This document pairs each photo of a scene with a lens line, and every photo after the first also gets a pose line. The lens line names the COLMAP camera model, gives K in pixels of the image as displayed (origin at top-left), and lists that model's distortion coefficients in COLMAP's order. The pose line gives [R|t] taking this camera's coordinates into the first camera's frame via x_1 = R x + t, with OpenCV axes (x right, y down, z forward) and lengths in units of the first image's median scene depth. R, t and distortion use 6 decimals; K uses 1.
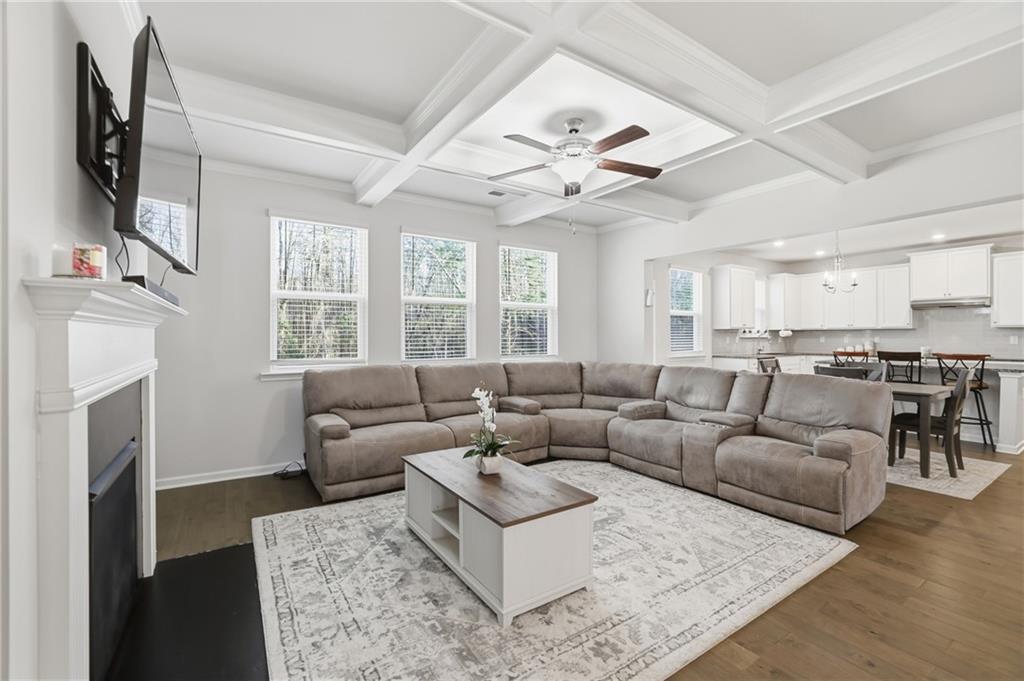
lens RADIAL K [[444.4, 0, 495.6], [0, 444.4, 338.8], [0, 0, 1]] dist [-0.015031, 0.006096]
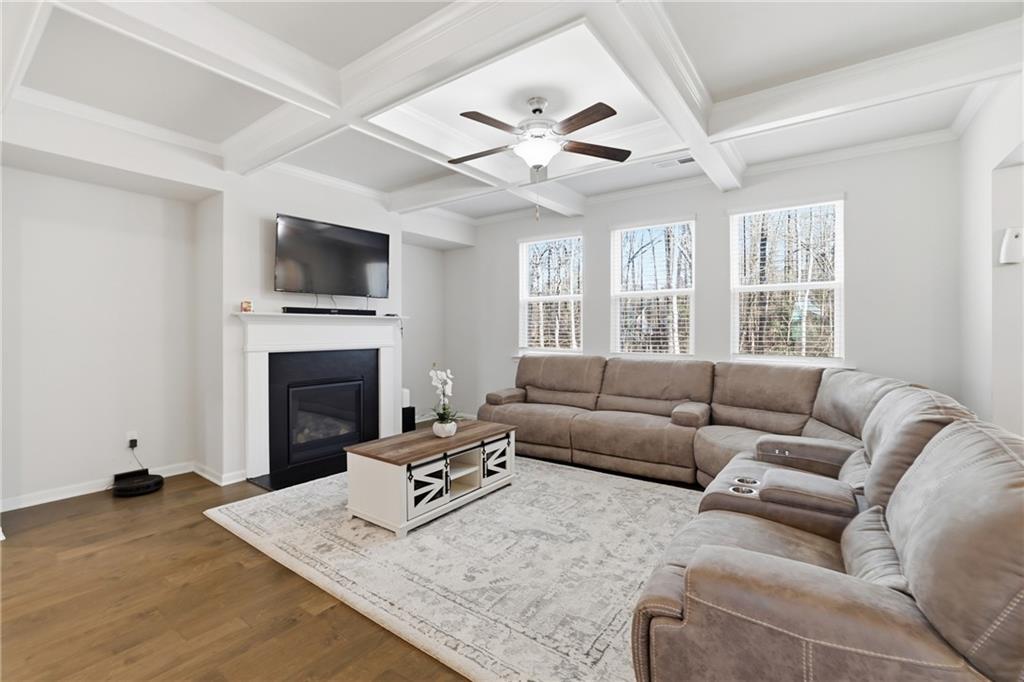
lens RADIAL K [[444.4, 0, 522.0], [0, 444.4, 338.3], [0, 0, 1]] dist [-0.015031, 0.006096]
pose [[0.365587, 0.016152, -0.930637, 1.076343], [0.000710, 0.999844, 0.017632, -0.005291], [0.930777, -0.007107, 0.365519, 0.637723]]
